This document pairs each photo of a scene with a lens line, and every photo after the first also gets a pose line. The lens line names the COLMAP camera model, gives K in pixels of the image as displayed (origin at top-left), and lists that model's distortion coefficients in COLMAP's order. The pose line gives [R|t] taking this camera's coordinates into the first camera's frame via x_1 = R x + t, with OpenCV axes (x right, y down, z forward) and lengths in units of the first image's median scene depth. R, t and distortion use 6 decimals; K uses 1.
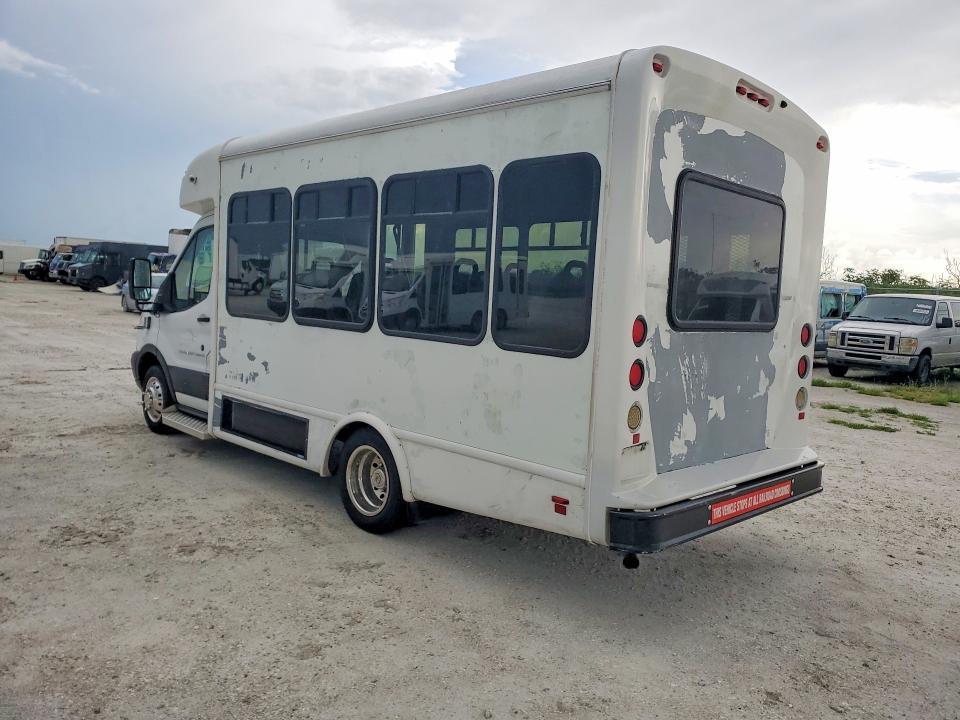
lens RADIAL K [[758.1, 0, 483.8], [0, 758.1, 356.6], [0, 0, 1]] dist [0.008591, -0.001143]
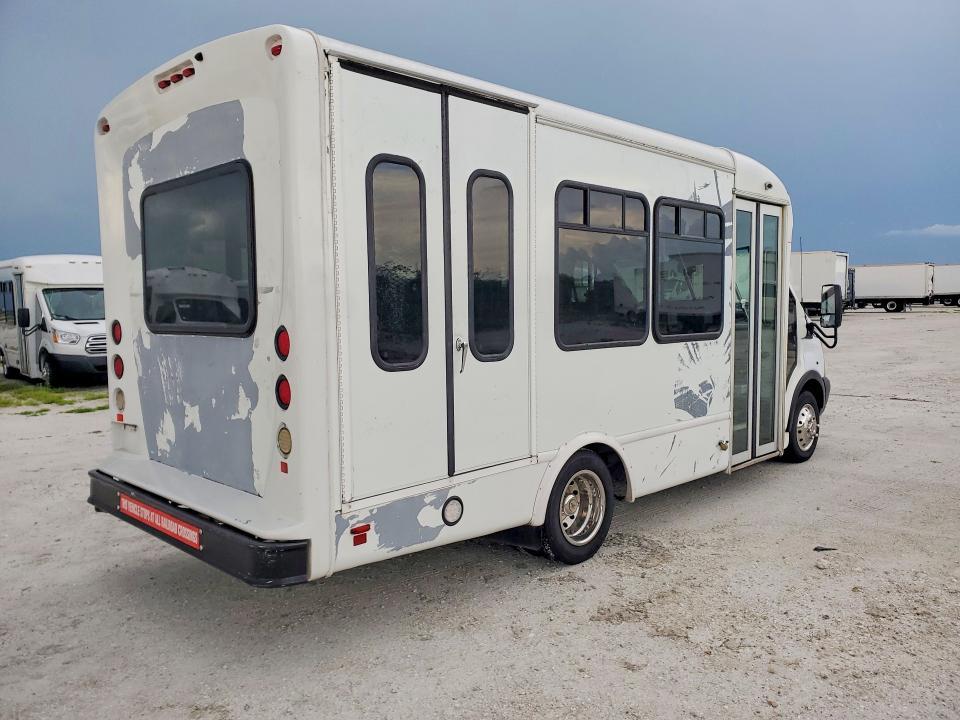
lens RADIAL K [[758.1, 0, 489.3], [0, 758.1, 360.3], [0, 0, 1]] dist [0.008591, -0.001143]
pose [[0.001249, 0.011130, -0.999937, 1.304730], [-0.070926, 0.997421, 0.011014, -0.039895], [0.997481, 0.070907, 0.002035, 1.427953]]
